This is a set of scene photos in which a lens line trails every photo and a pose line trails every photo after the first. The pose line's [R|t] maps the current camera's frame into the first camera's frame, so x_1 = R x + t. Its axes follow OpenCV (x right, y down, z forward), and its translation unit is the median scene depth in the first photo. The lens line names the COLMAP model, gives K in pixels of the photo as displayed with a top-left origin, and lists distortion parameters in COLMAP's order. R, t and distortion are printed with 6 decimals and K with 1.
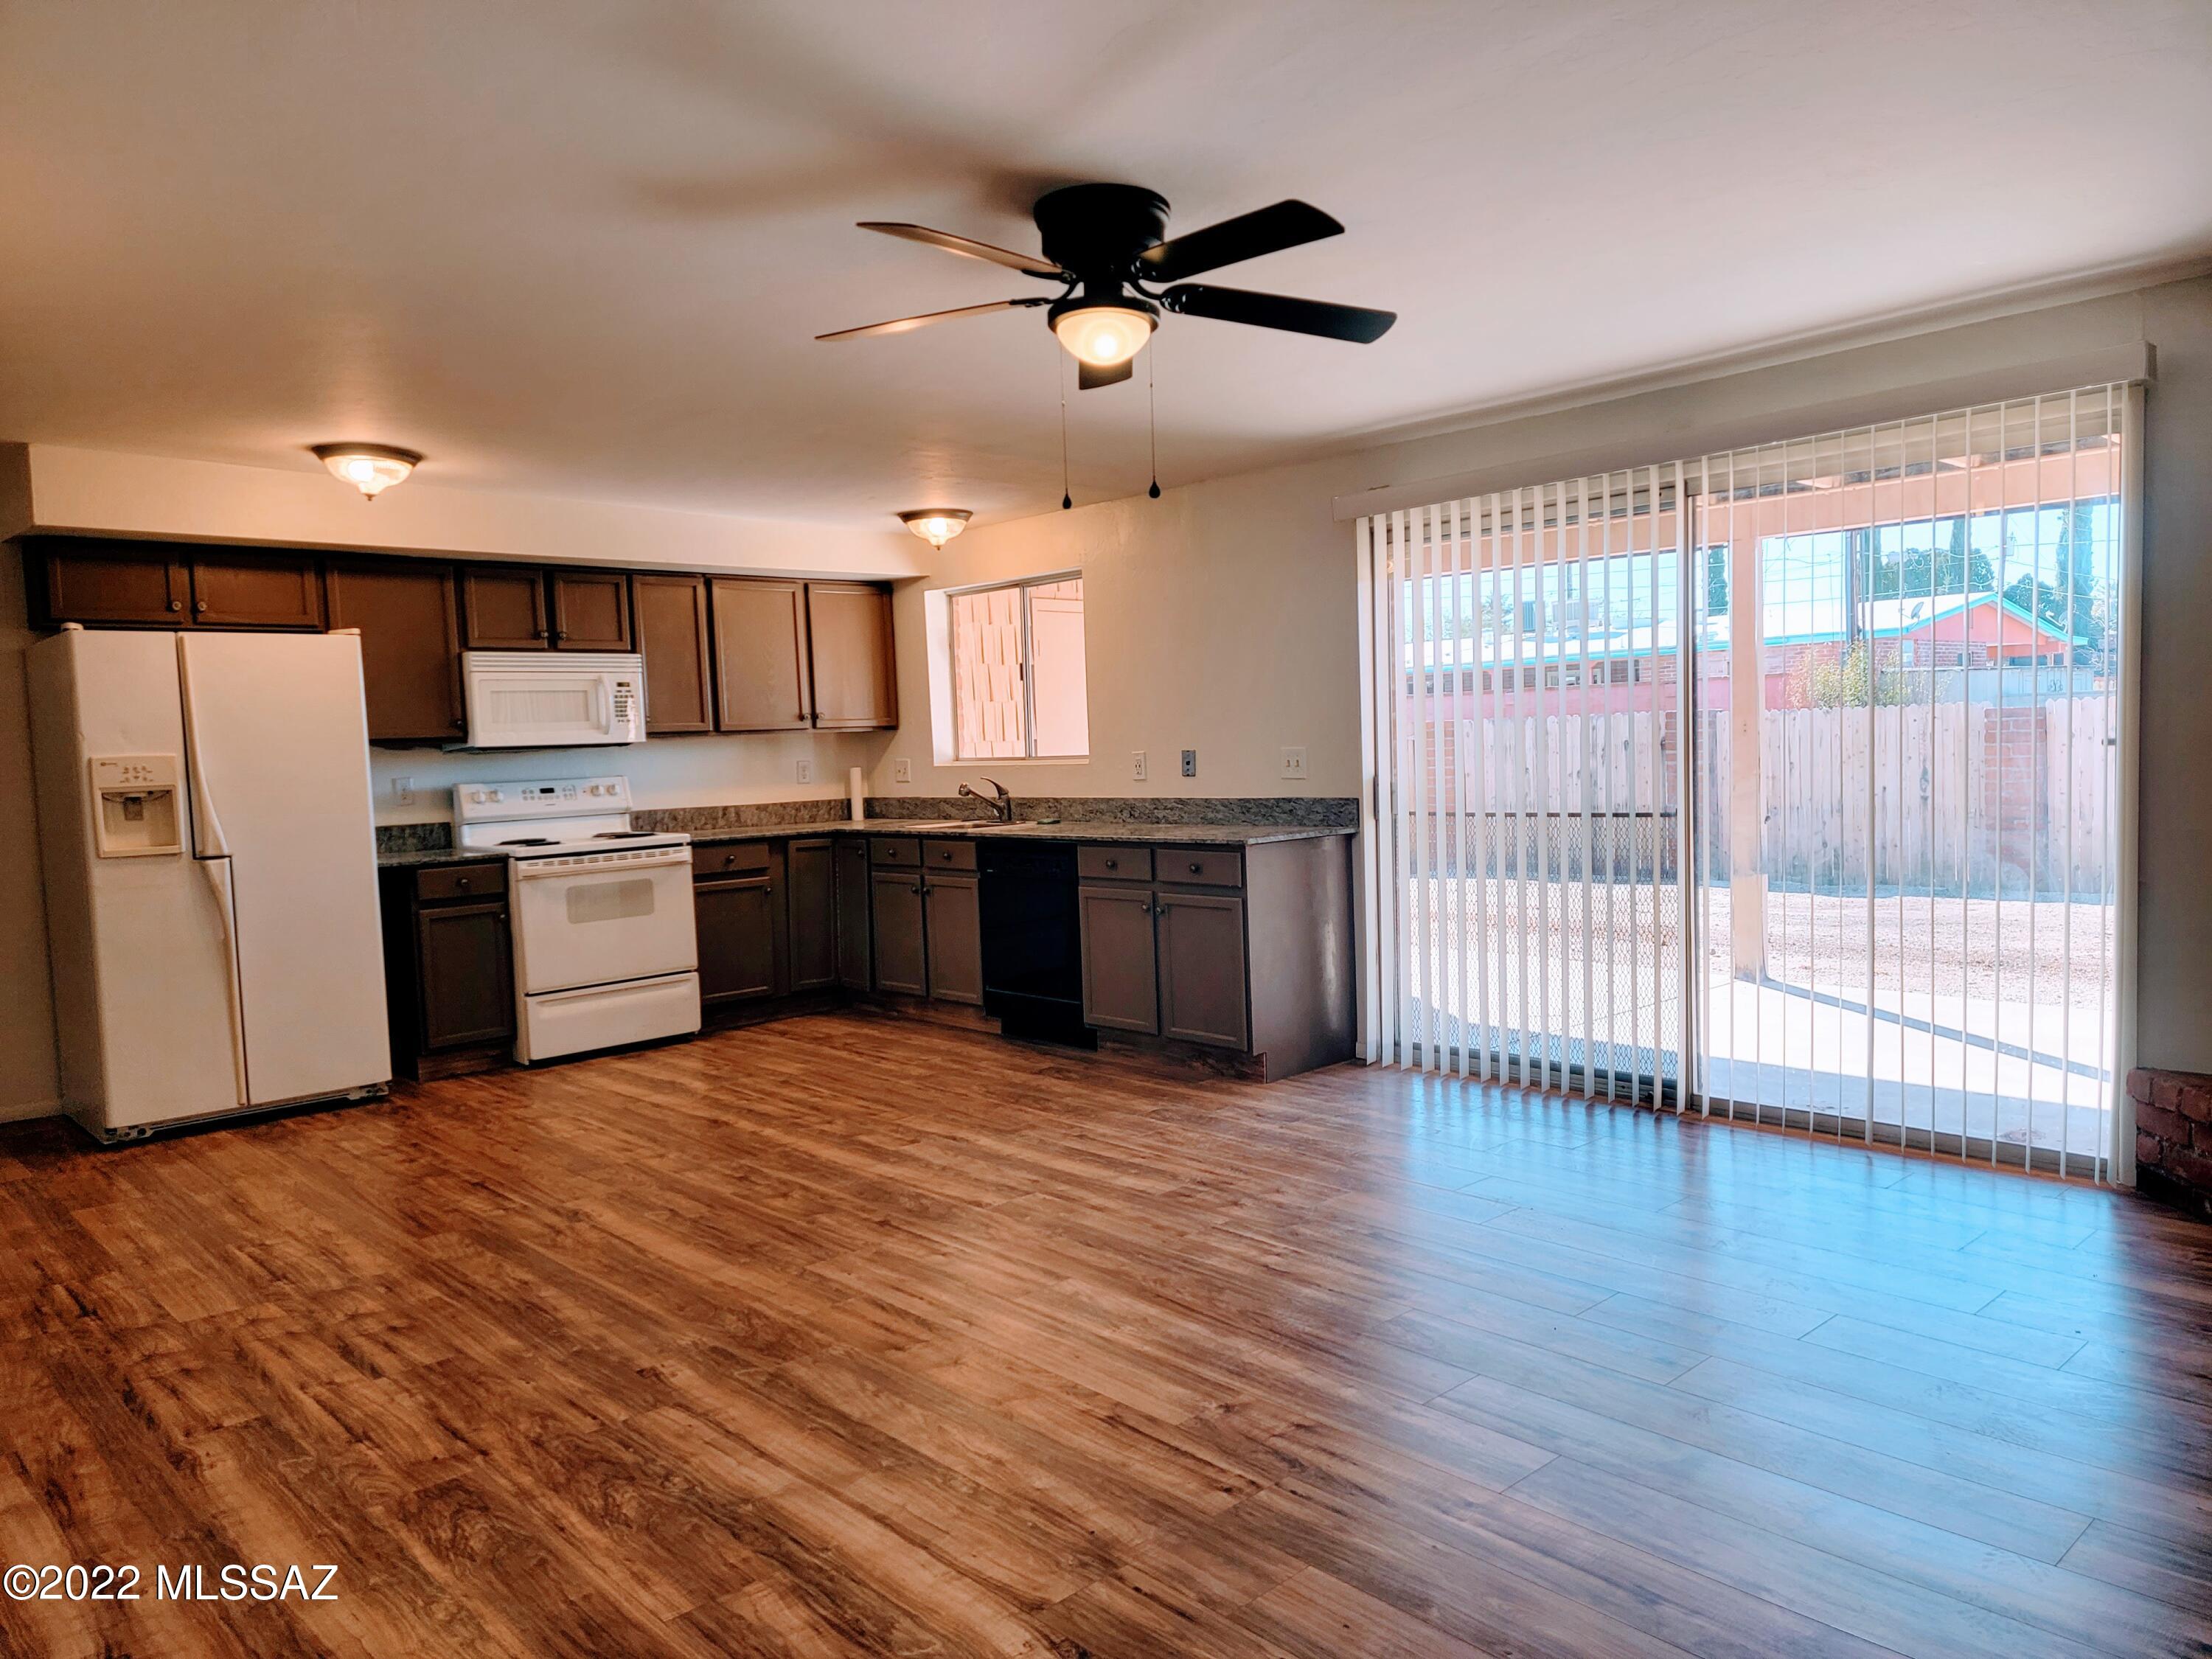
lens RADIAL K [[1524.9, 0, 1092.9], [0, 1524.9, 831.3], [0, 0, 1]] dist [0.091342, -0.085864]
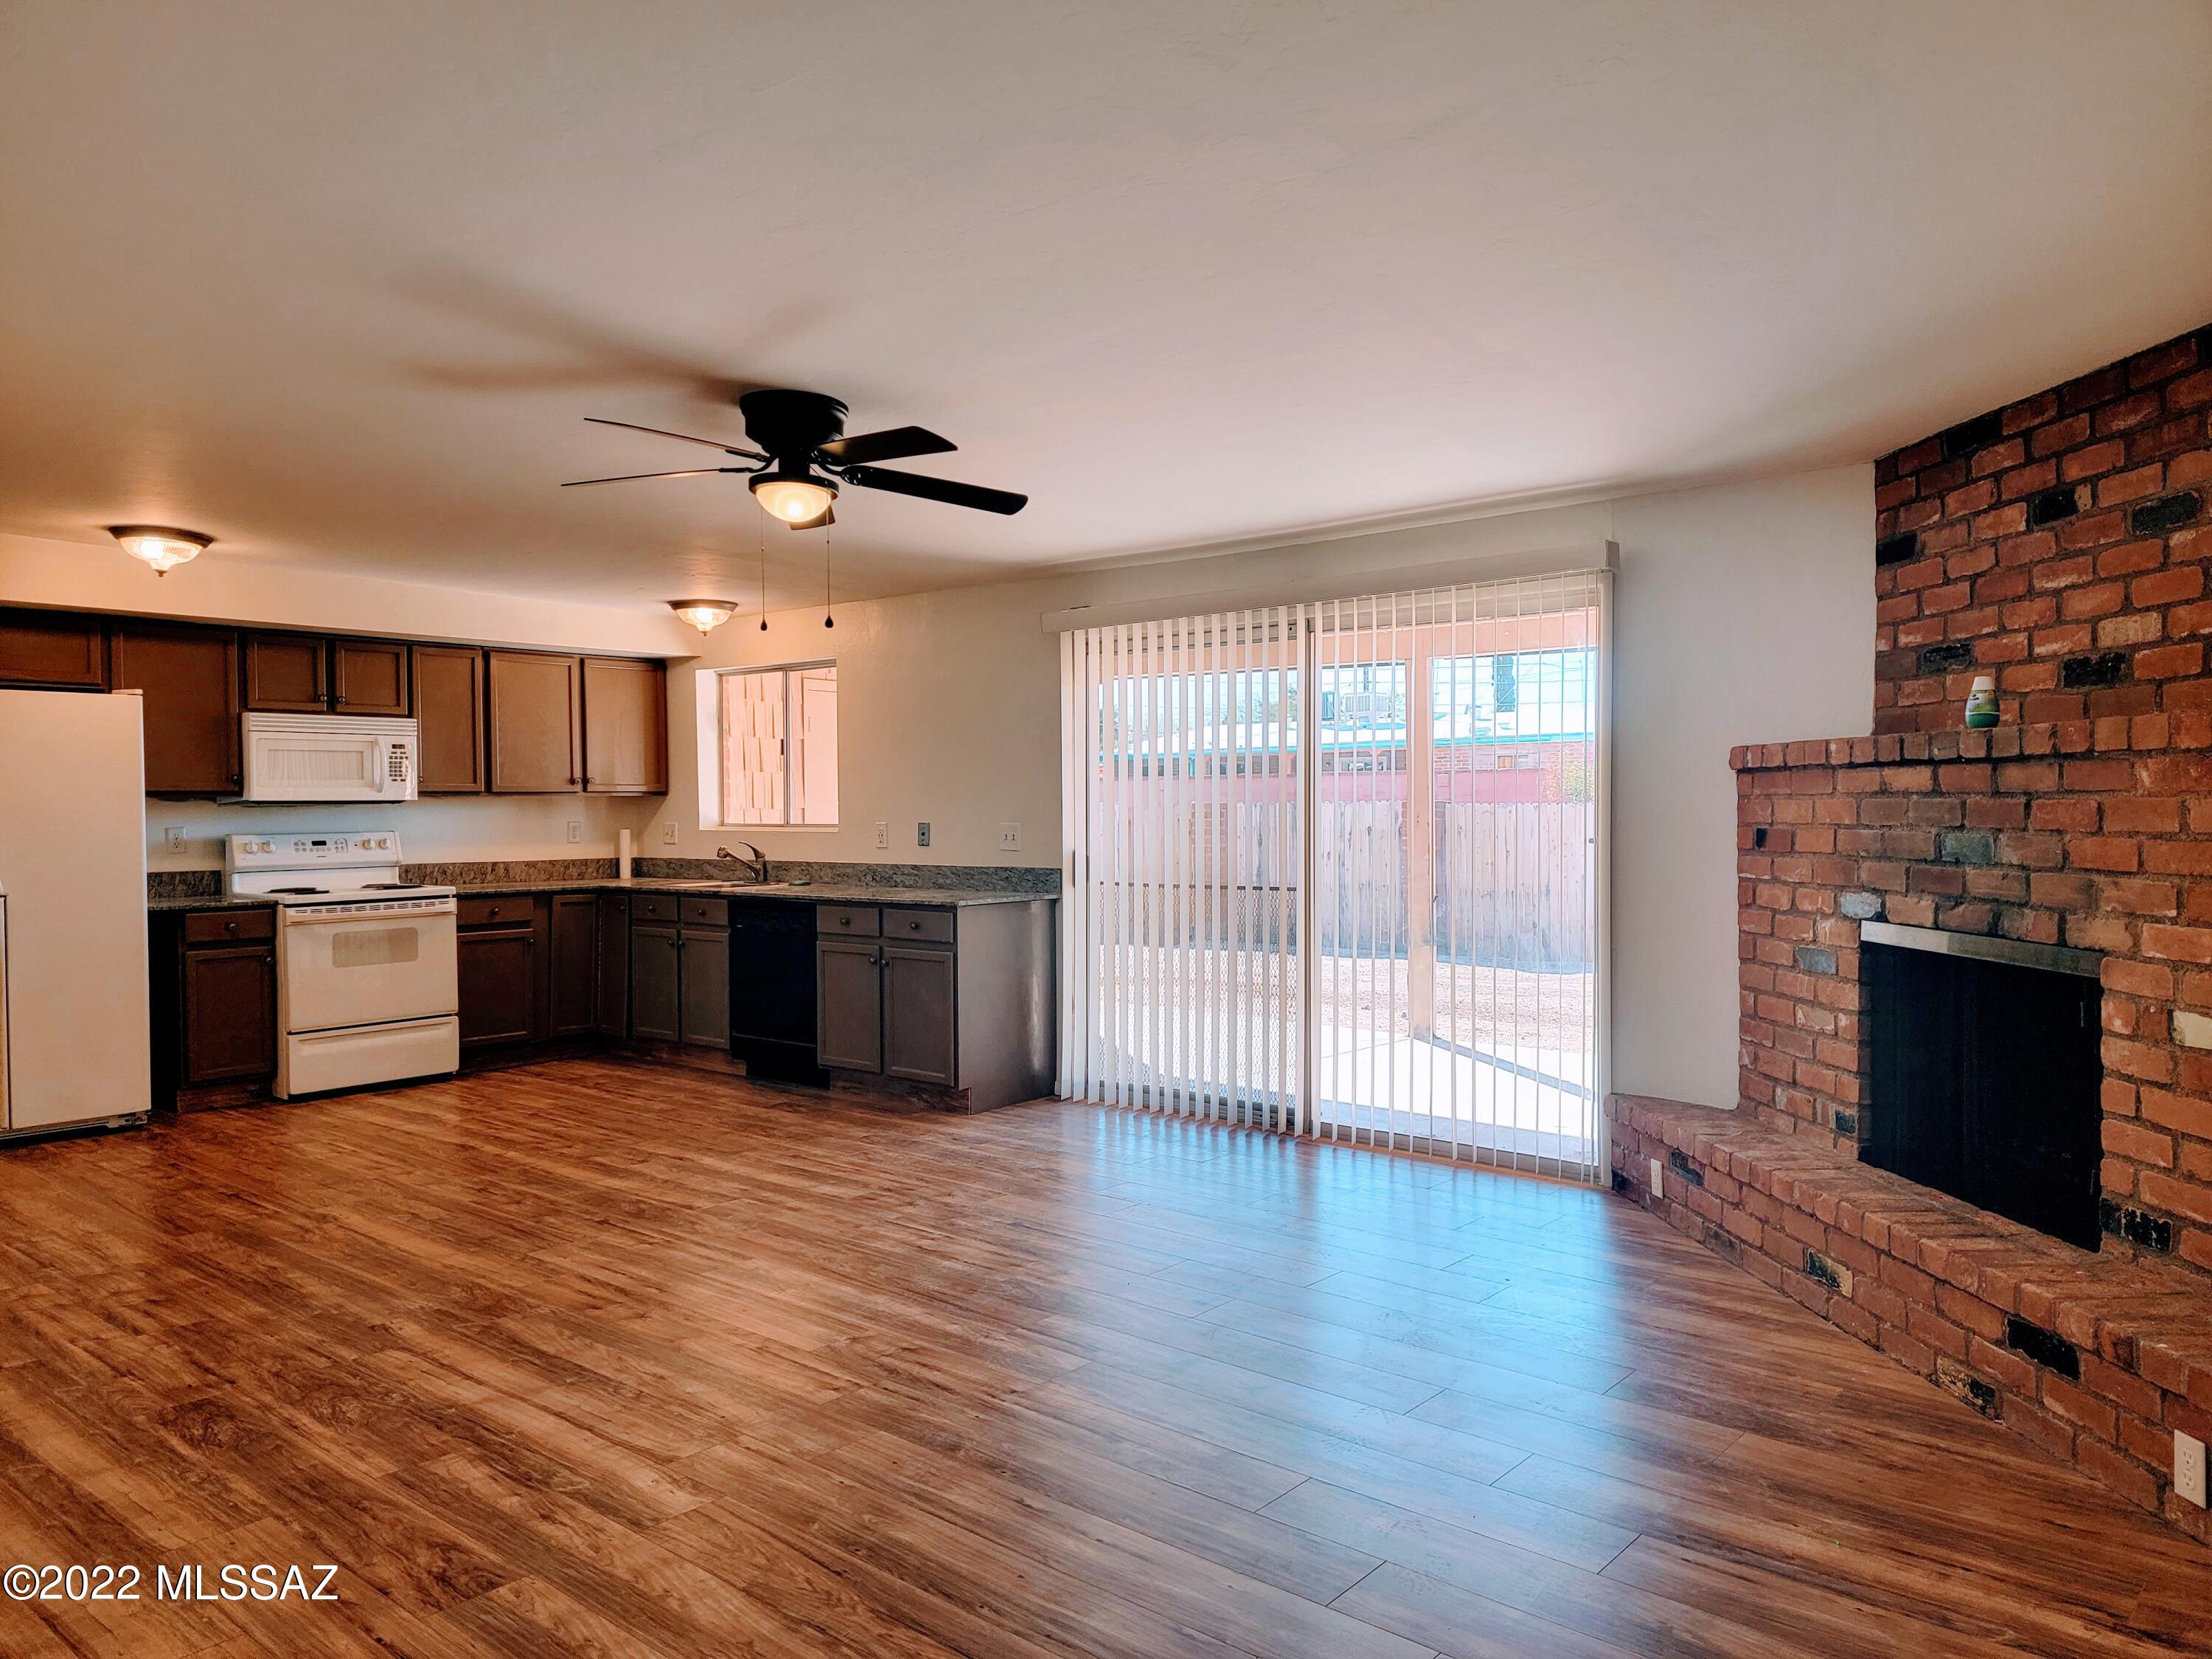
lens RADIAL K [[1524.9, 0, 1092.9], [0, 1524.9, 831.3], [0, 0, 1]] dist [0.091342, -0.085864]
pose [[0.992471, 0.029395, 0.118903, 0.080923], [-0.023893, 0.998588, -0.047438, 0.005679], [-0.120129, 0.044240, 0.991772, -0.210923]]
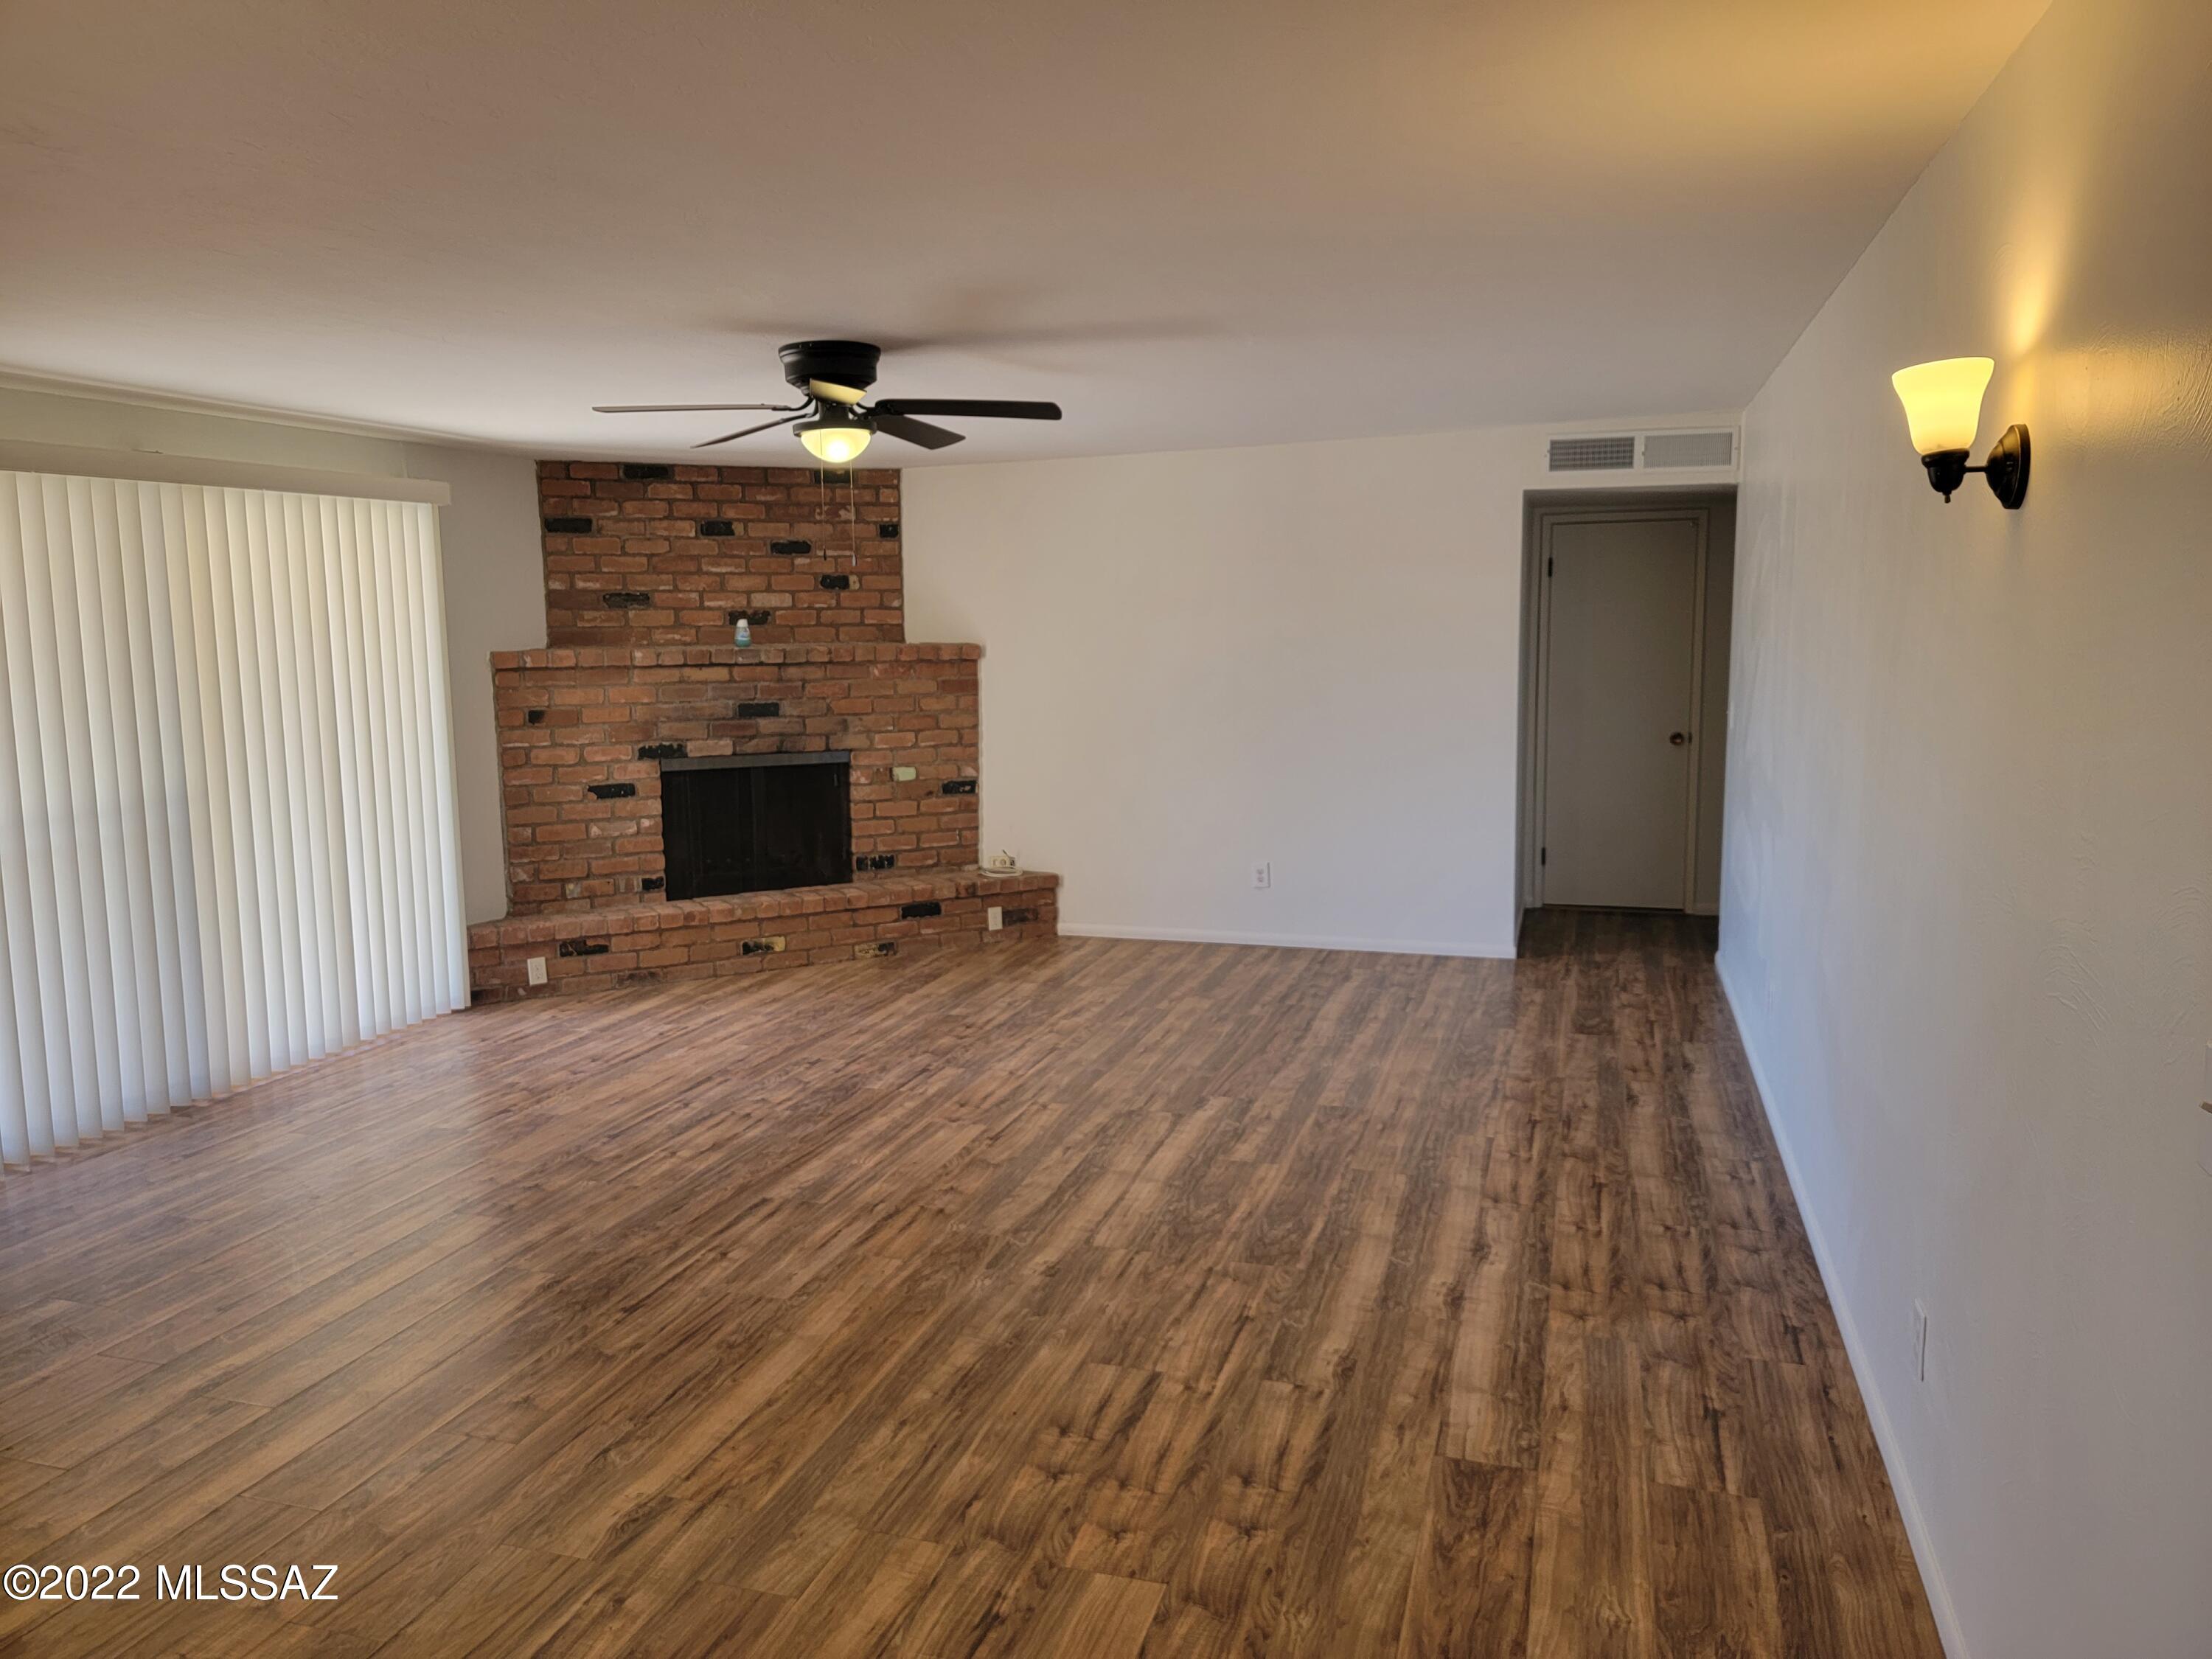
lens RADIAL K [[1524.9, 0, 1092.9], [0, 1524.9, 831.3], [0, 0, 1]] dist [0.091342, -0.085864]
pose [[-0.486929, -0.084540, 0.869340, -0.970540], [0.081507, 0.986564, 0.141593, -0.115183], [-0.869630, 0.139803, -0.473496, 1.099699]]
